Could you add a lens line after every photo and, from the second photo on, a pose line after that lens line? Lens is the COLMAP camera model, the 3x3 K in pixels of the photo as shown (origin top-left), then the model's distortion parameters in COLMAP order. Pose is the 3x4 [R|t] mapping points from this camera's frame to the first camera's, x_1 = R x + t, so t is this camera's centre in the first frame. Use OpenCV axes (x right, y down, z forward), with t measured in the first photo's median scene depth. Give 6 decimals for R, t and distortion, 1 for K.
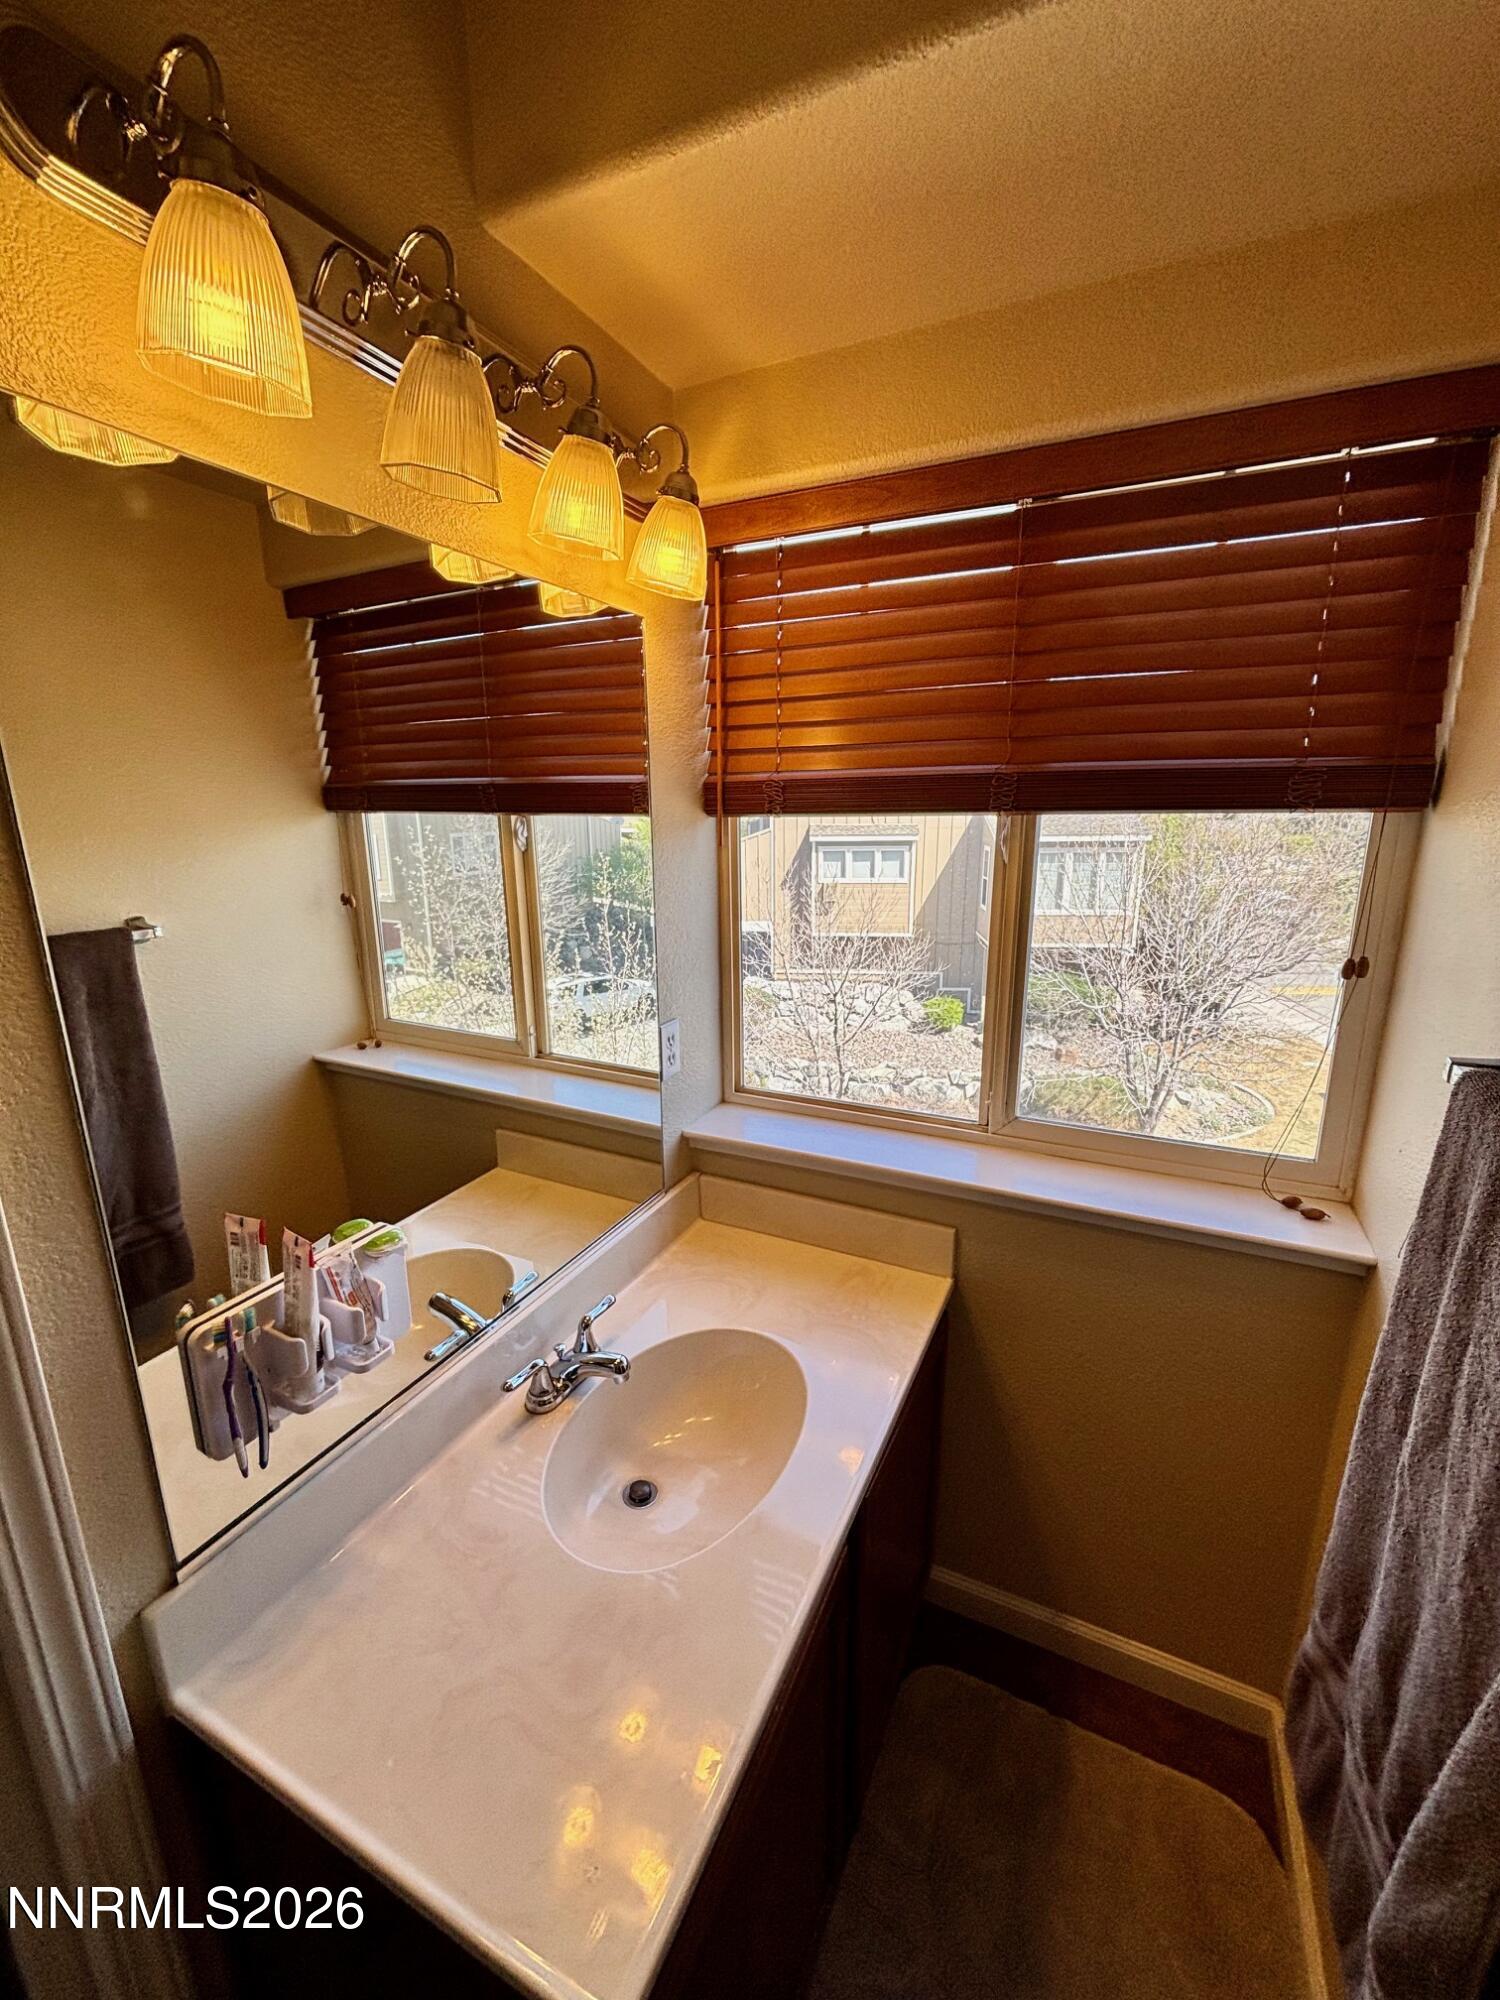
lens RADIAL K [[810.1, 0, 755.5], [0, 810.1, 1003.4], [0, 0, 1]] dist [0.000538, 0.000302]
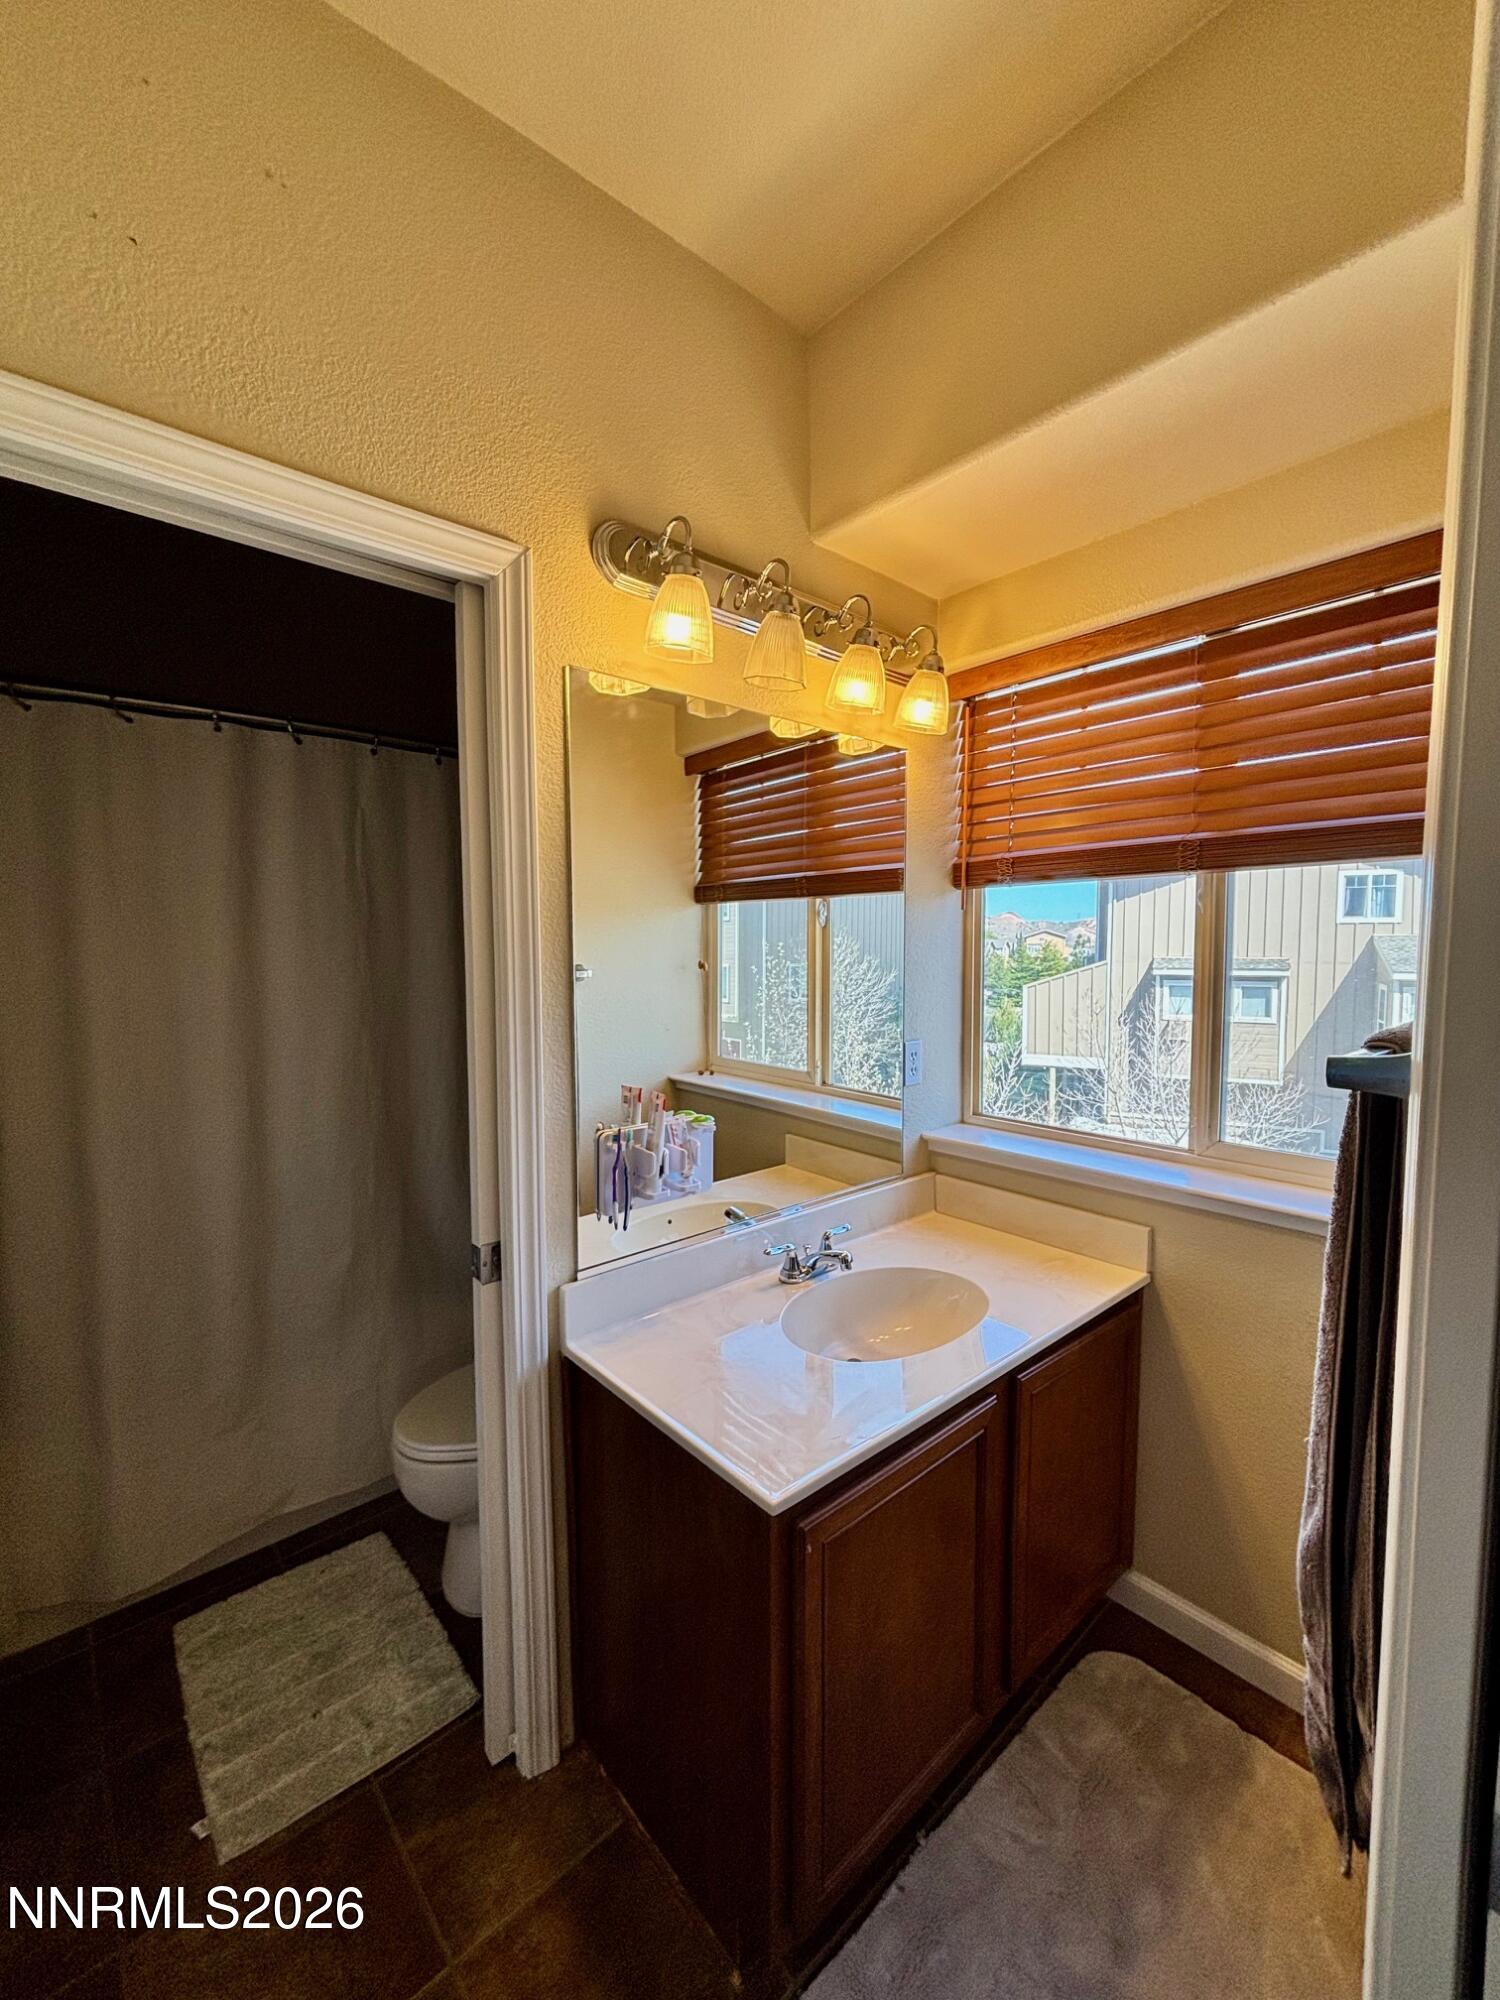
lens RADIAL K [[810.1, 0, 755.5], [0, 810.1, 1003.4], [0, 0, 1]] dist [0.000538, 0.000302]
pose [[0.921414, 0.030050, -0.387418, 0.192869], [-0.092998, 0.985085, -0.144772, 0.211931], [0.377290, 0.169424, 0.910466, -0.349938]]
